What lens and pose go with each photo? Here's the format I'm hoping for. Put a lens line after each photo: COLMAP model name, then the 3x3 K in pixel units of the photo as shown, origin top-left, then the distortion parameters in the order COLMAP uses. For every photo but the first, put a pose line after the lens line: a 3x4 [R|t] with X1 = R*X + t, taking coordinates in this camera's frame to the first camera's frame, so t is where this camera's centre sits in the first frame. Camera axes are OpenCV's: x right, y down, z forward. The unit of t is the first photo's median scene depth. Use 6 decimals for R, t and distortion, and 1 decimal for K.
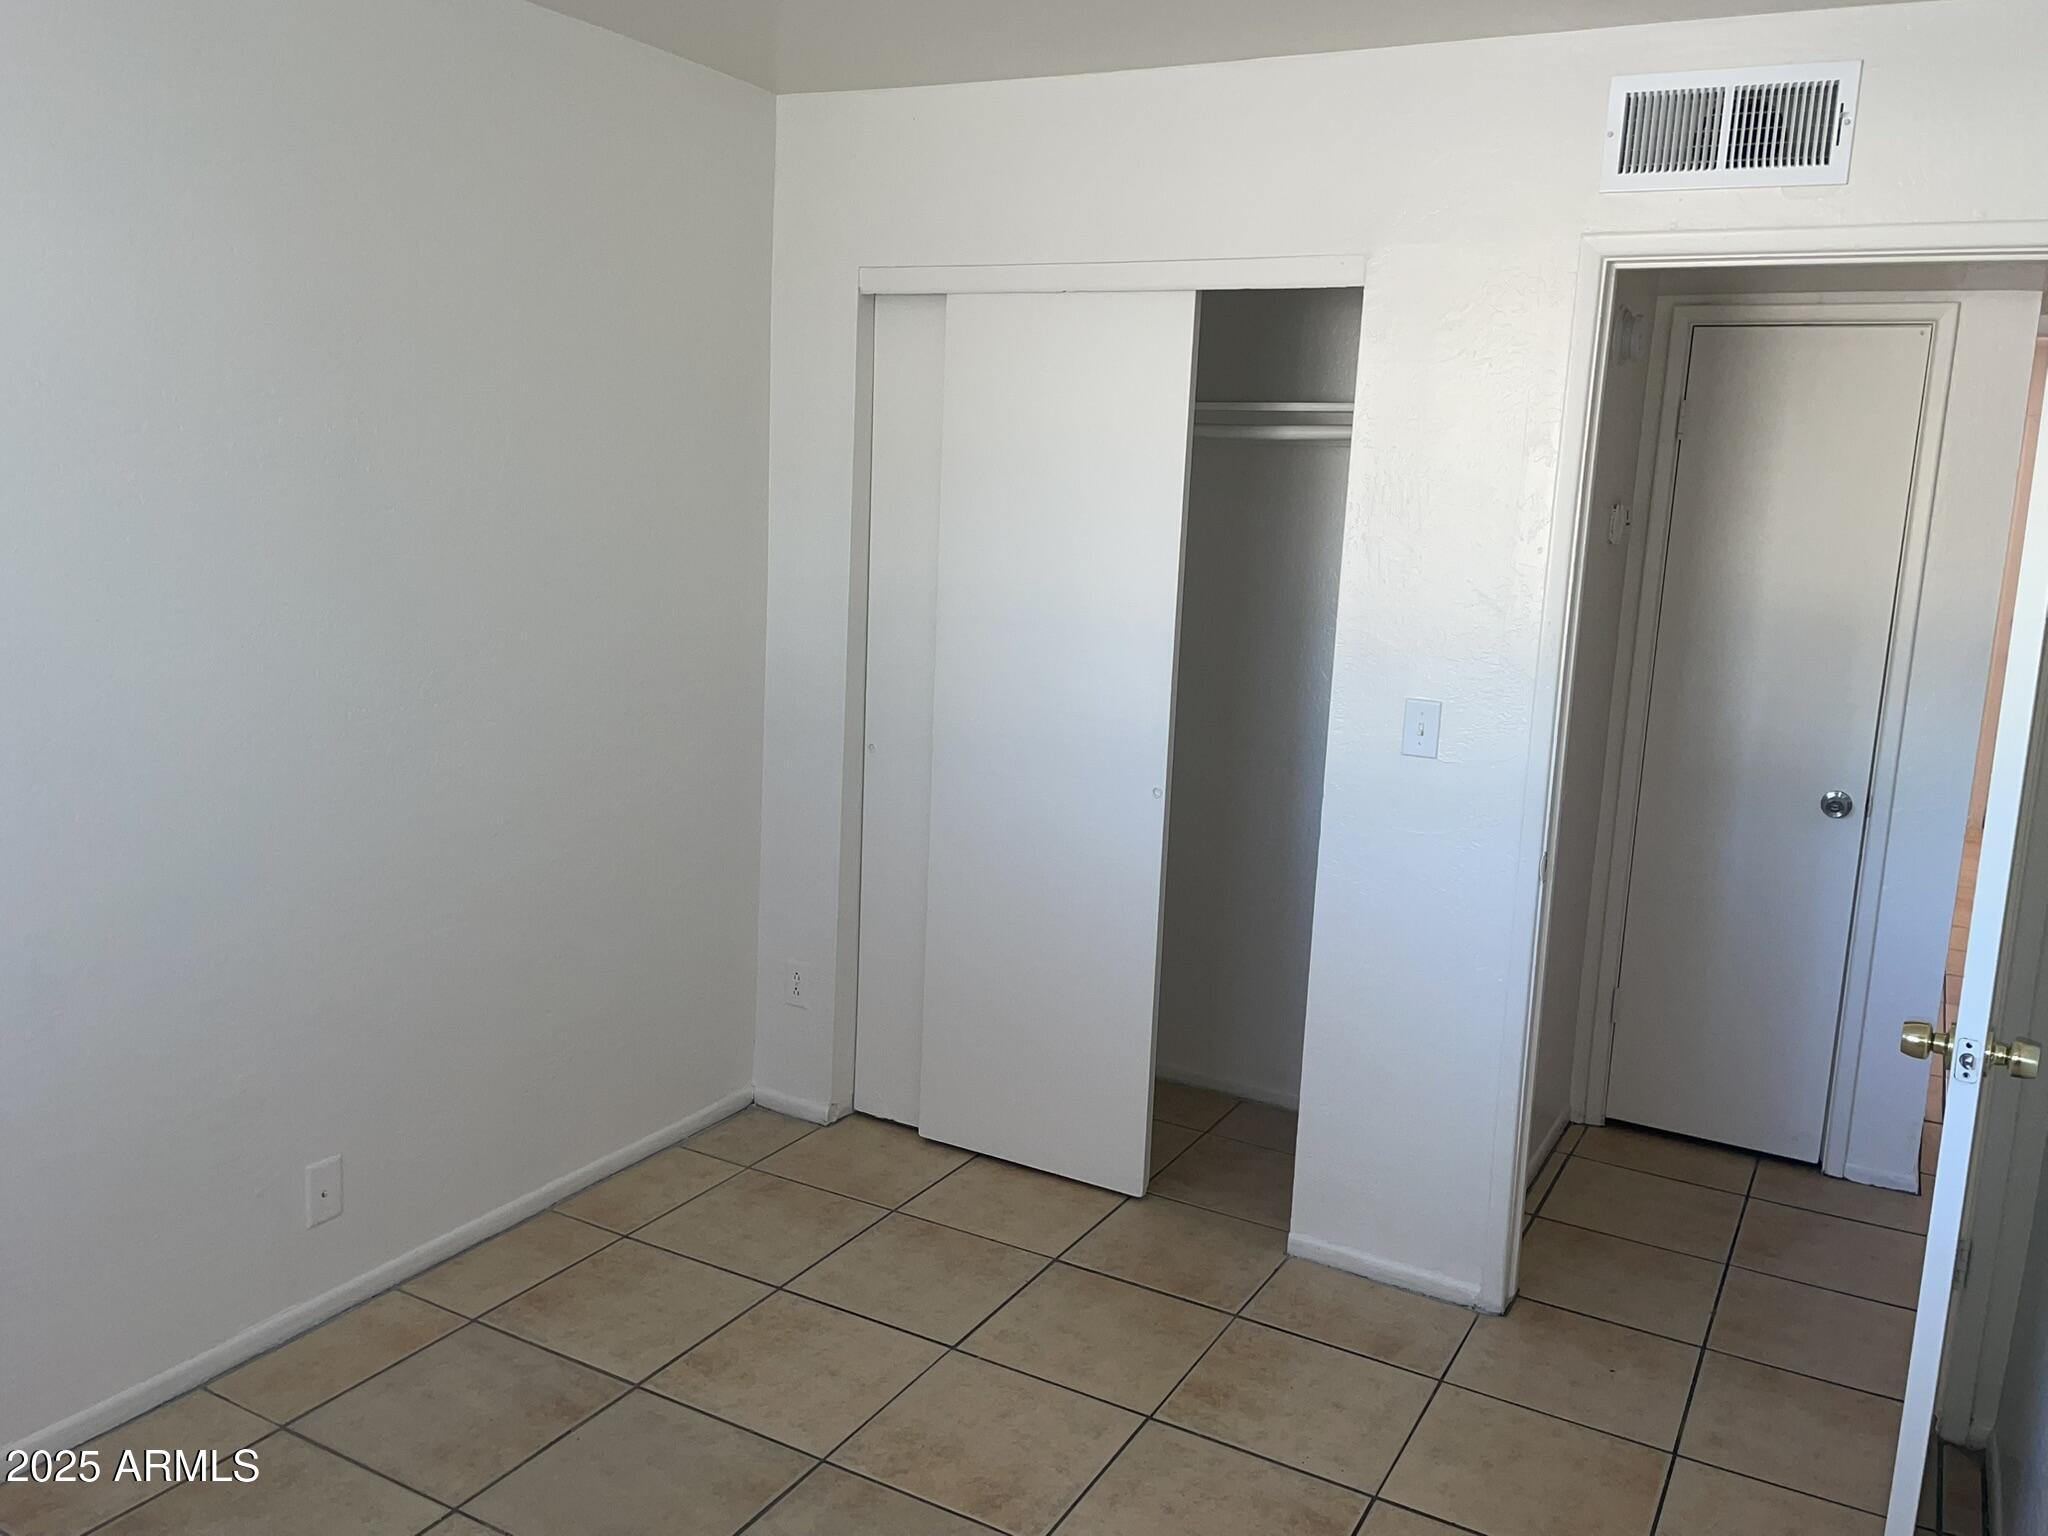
lens RADIAL K [[1617.3, 0, 1037.2], [0, 1617.3, 737.7], [0, 0, 1]] dist [0.102264, -0.150126]
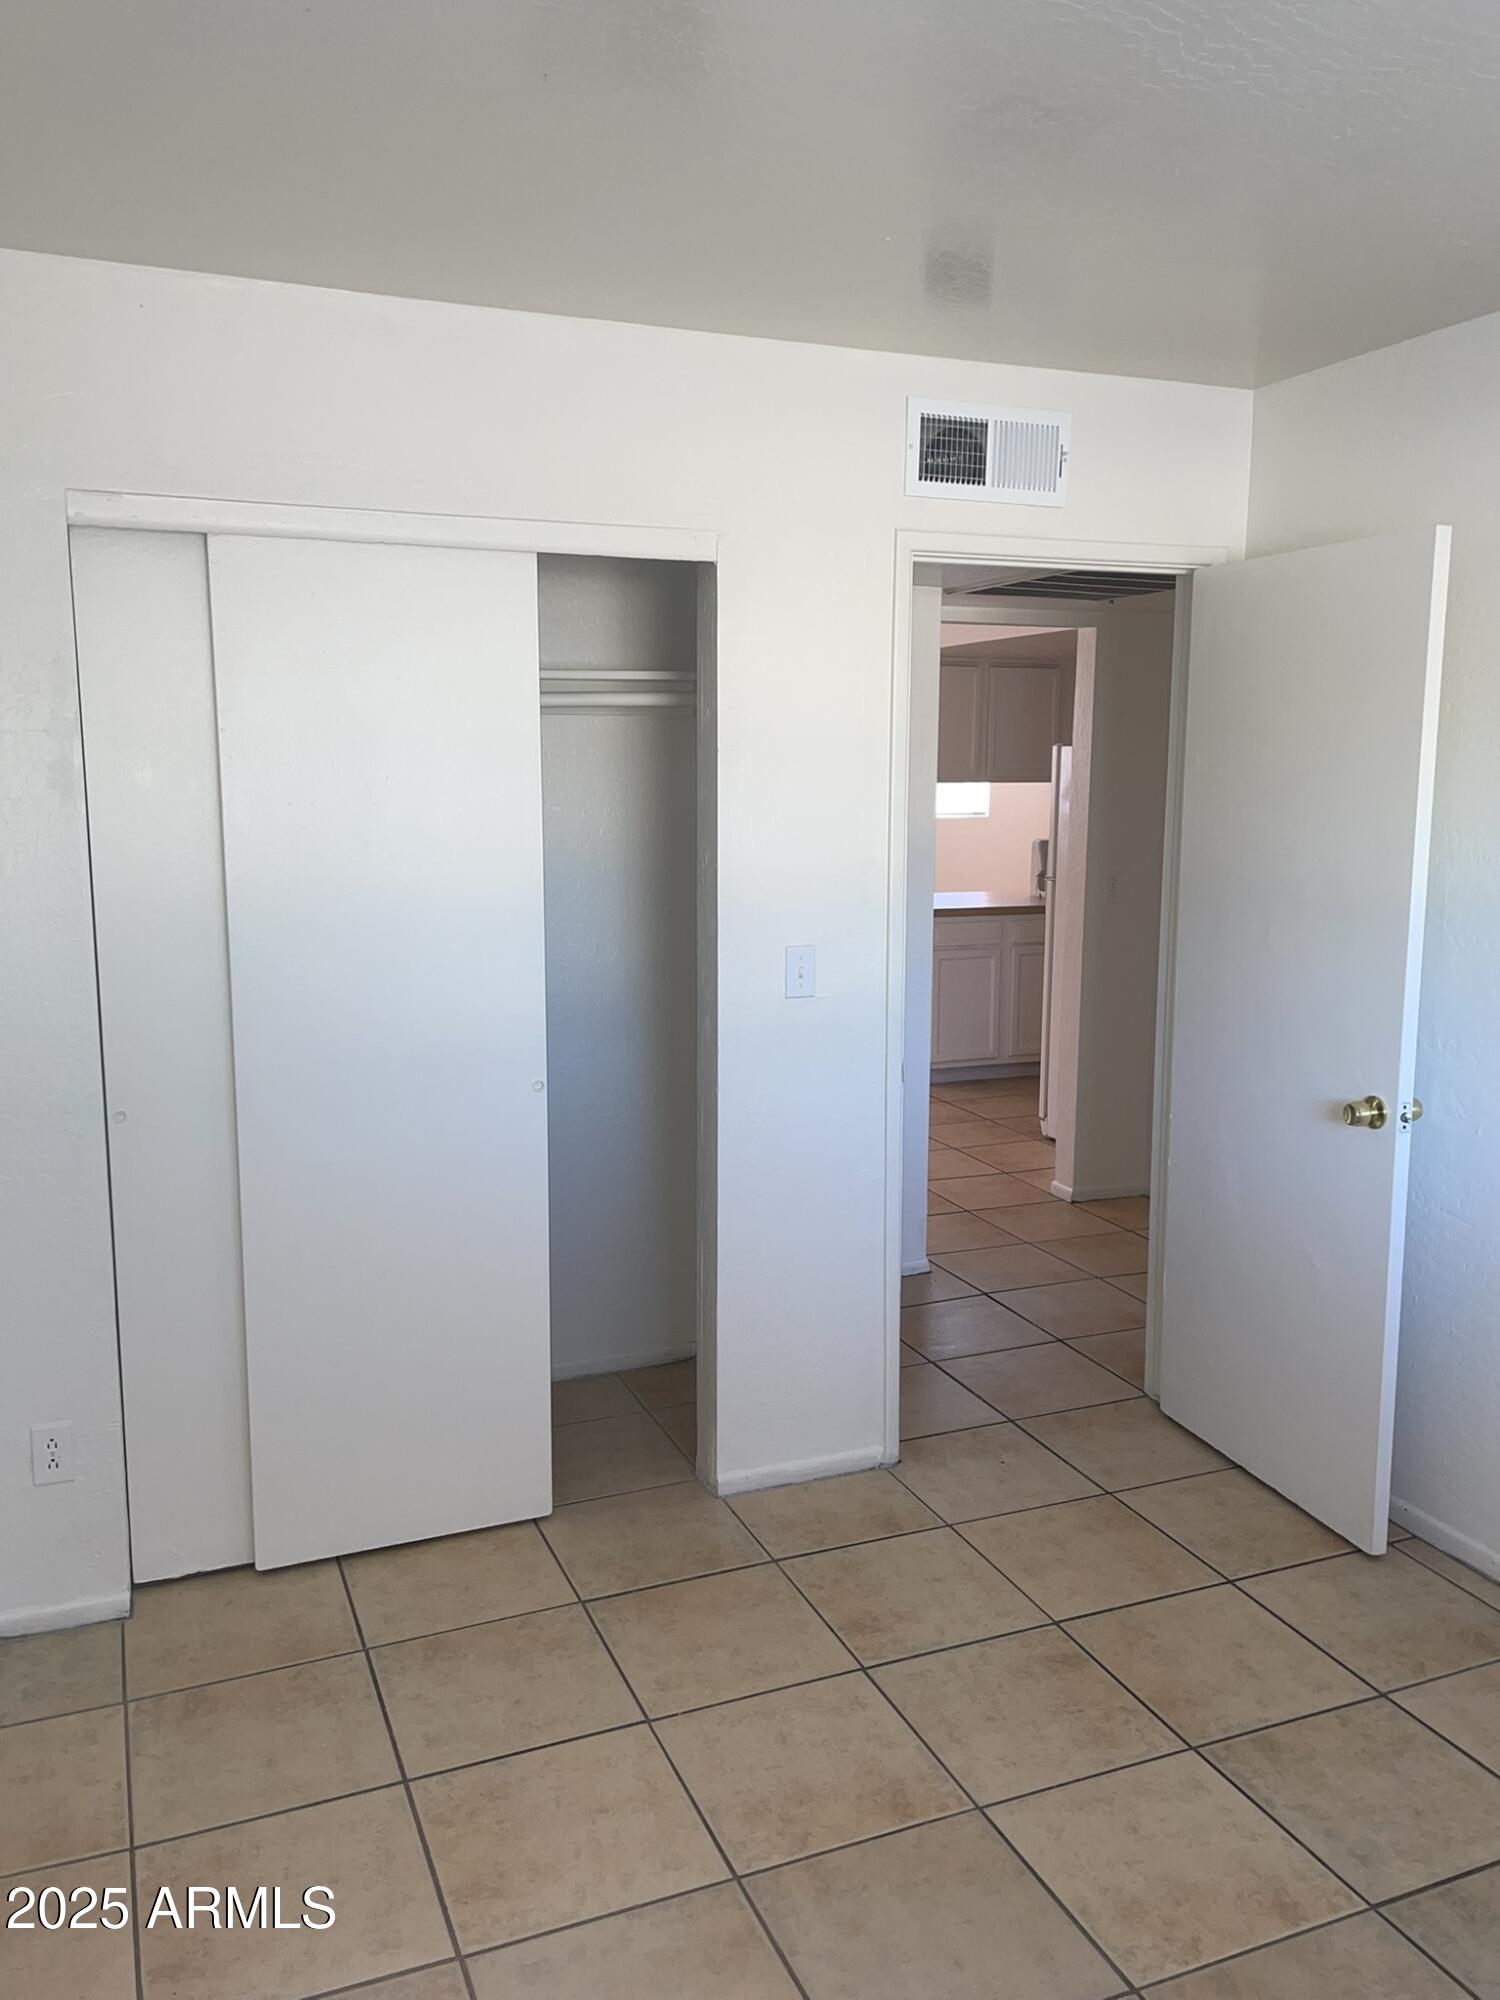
lens RADIAL K [[1579.4, 0, 750.0], [0, 1579.4, 1000.0], [0, 0, 1]] dist [0.102264, -0.150126]
pose [[0.619280, -0.161437, 0.768394, -0.589681], [0.152328, 0.984743, 0.084124, -0.079675], [-0.770252, 0.064951, 0.634424, 0.343430]]
